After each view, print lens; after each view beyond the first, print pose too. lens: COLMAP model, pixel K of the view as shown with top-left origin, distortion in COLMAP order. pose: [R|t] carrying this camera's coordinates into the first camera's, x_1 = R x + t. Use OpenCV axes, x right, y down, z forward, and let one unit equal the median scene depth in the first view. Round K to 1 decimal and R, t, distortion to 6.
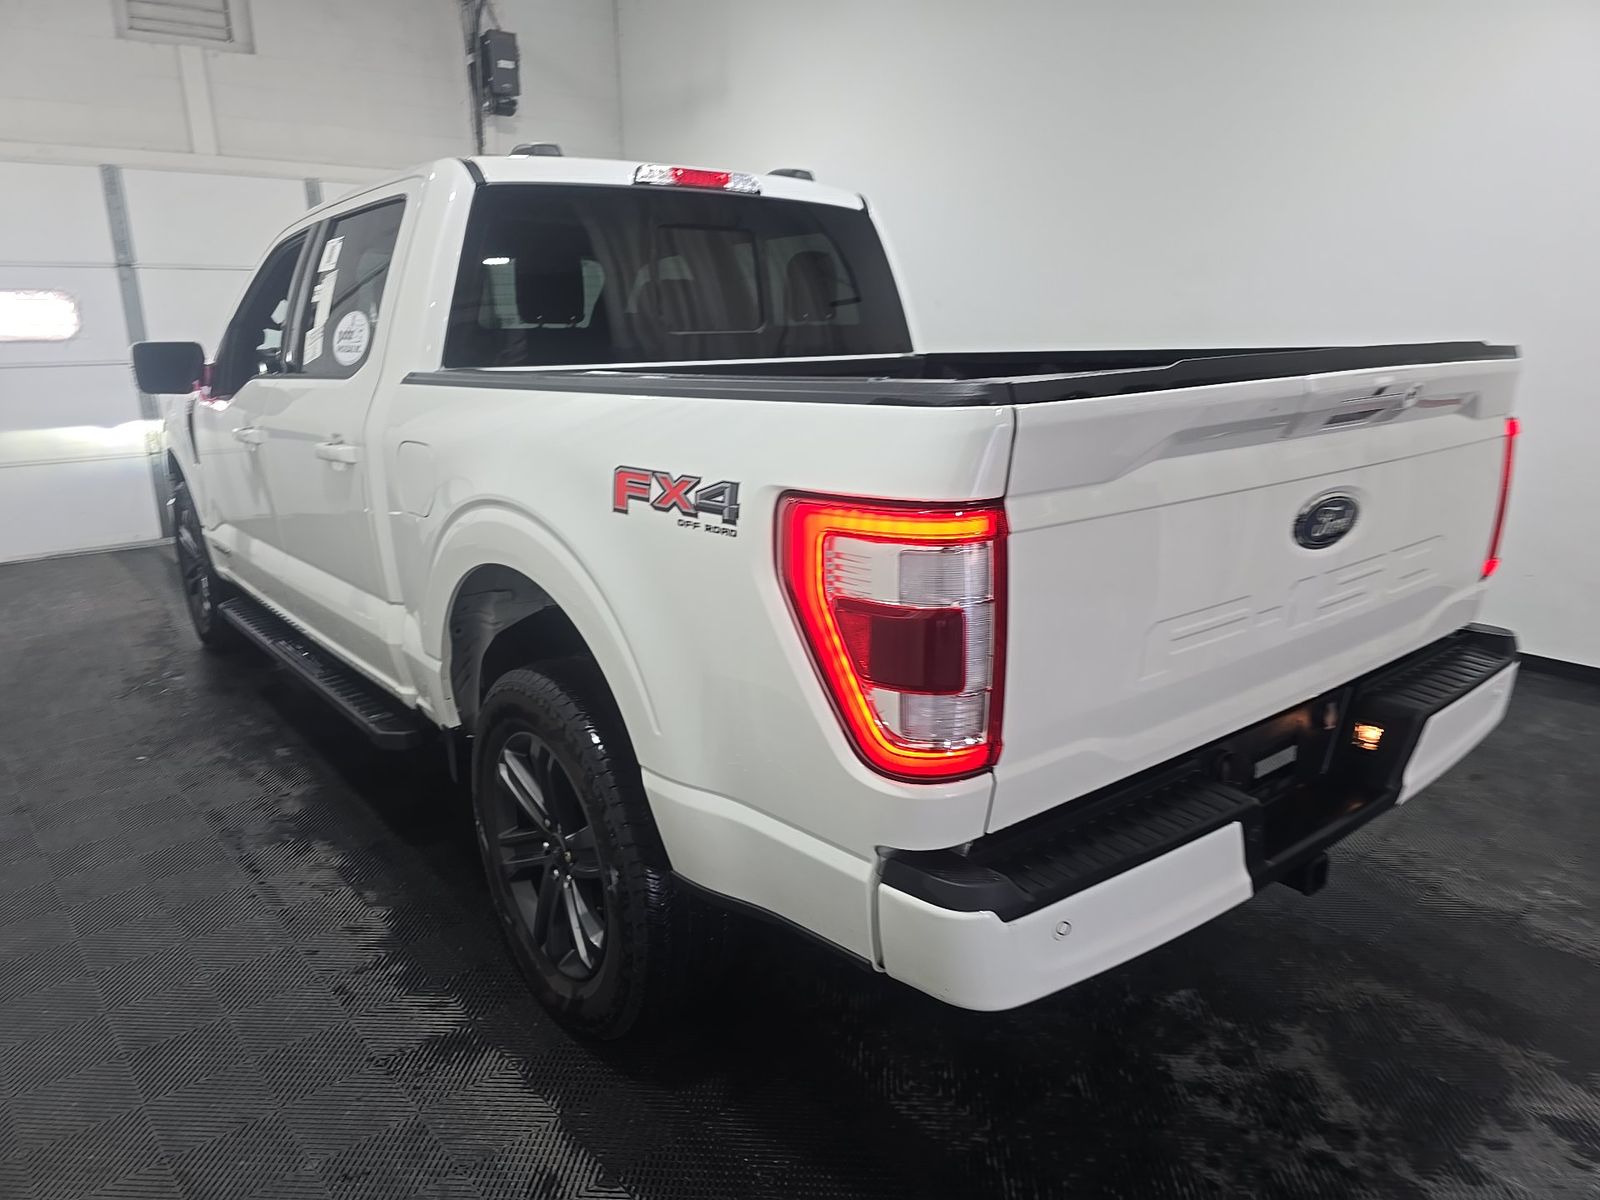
lens RADIAL K [[1085.6, 0, 810.4], [0, 1085.6, 605.7], [0, 0, 1]] dist [-0.002350, -0.004684]
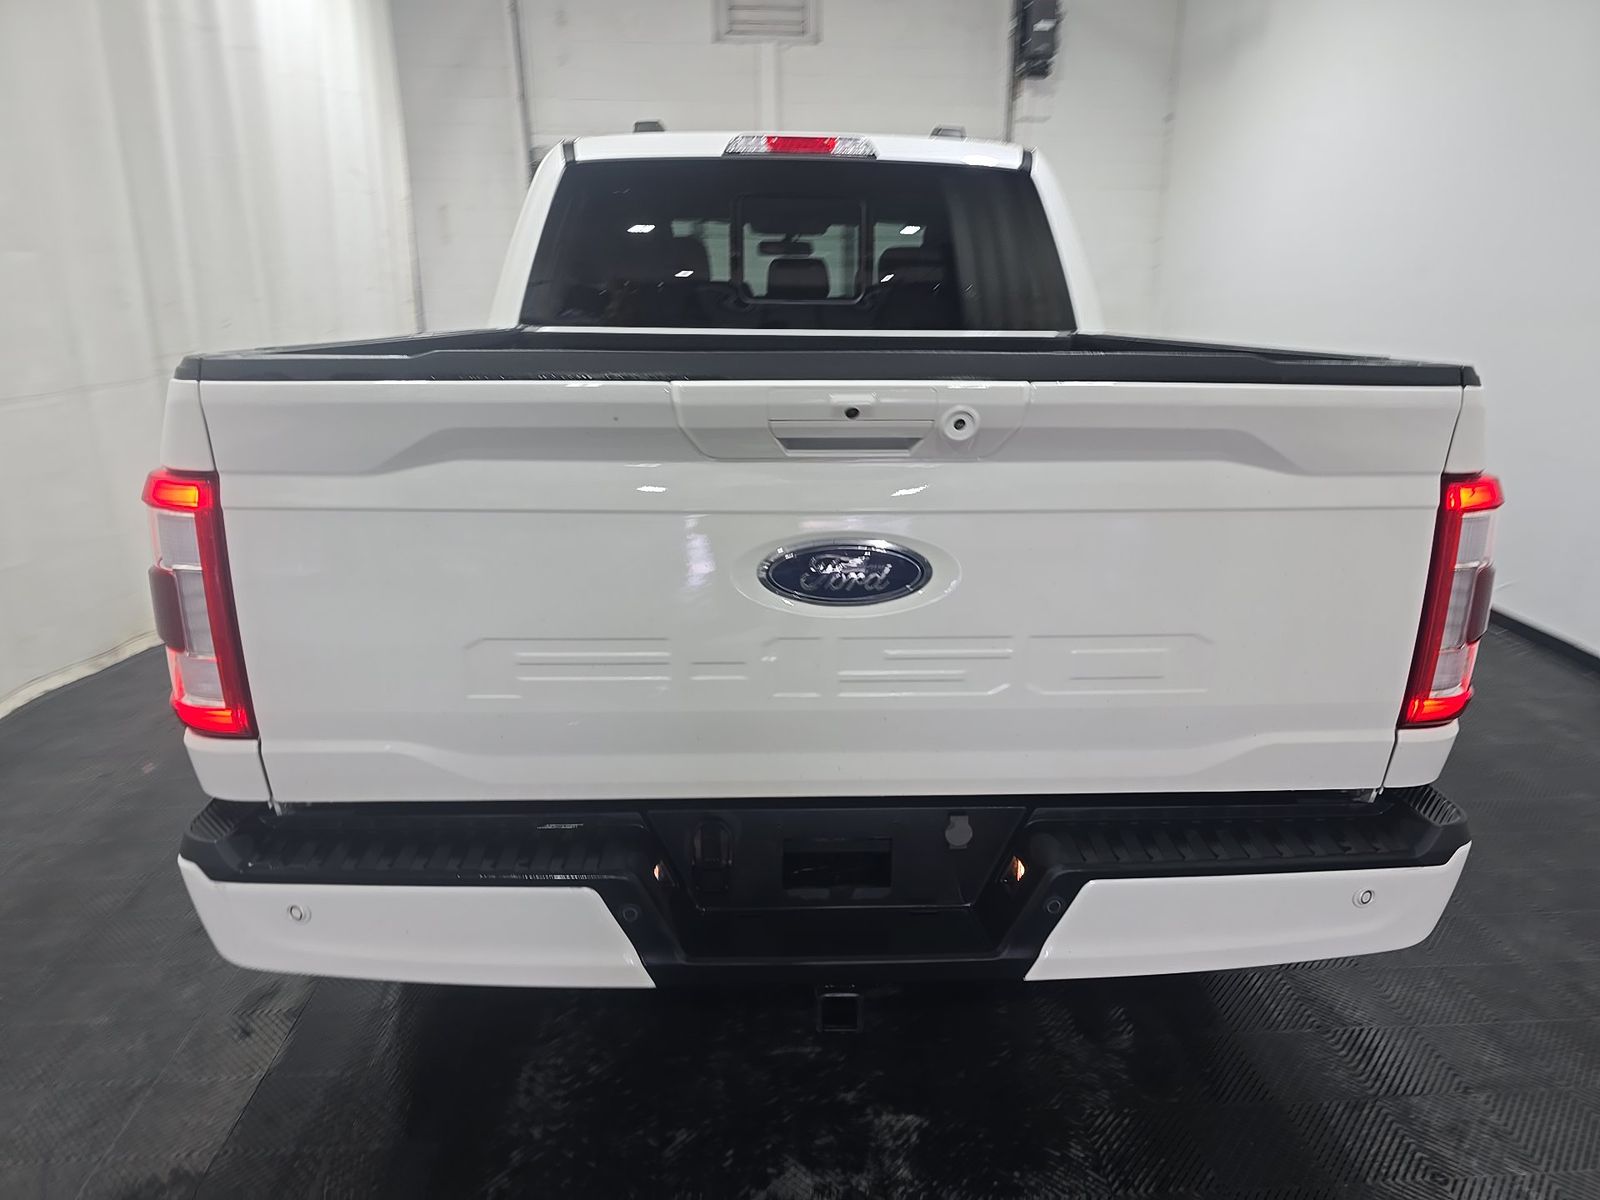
lens RADIAL K [[1064.6, 0, 829.1], [0, 1064.6, 597.1], [0, 0, 1]] dist [0.018902, -0.001073]
pose [[0.804541, 0.184742, -0.564433, 0.527210], [-0.167884, 0.982371, 0.082234, -0.070226], [0.569674, 0.028598, 0.821373, 0.217809]]
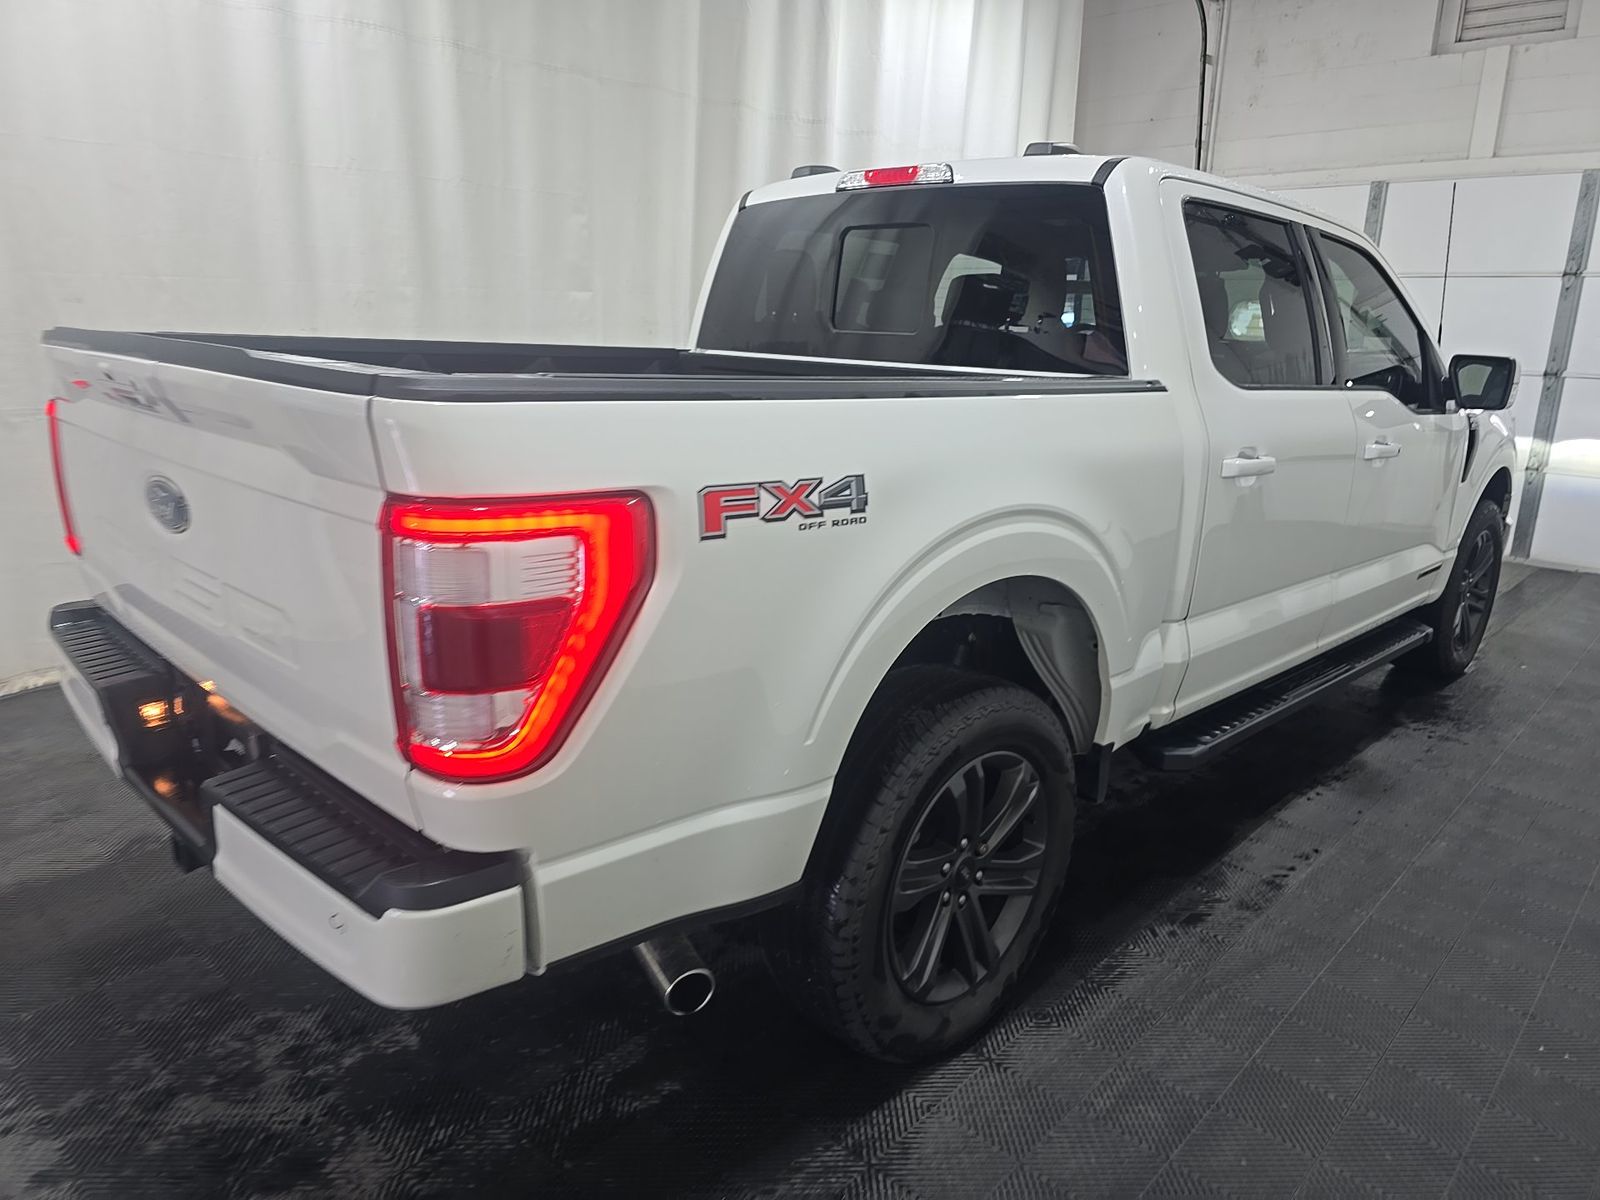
lens RADIAL K [[1085.6, 0, 810.4], [0, 1085.6, 605.7], [0, 0, 1]] dist [-0.002350, -0.004684]
pose [[0.087447, 0.267779, -0.959504, 0.901039], [-0.283540, 0.930044, 0.233716, -0.233329], [0.954965, 0.251619, 0.157256, 0.843495]]
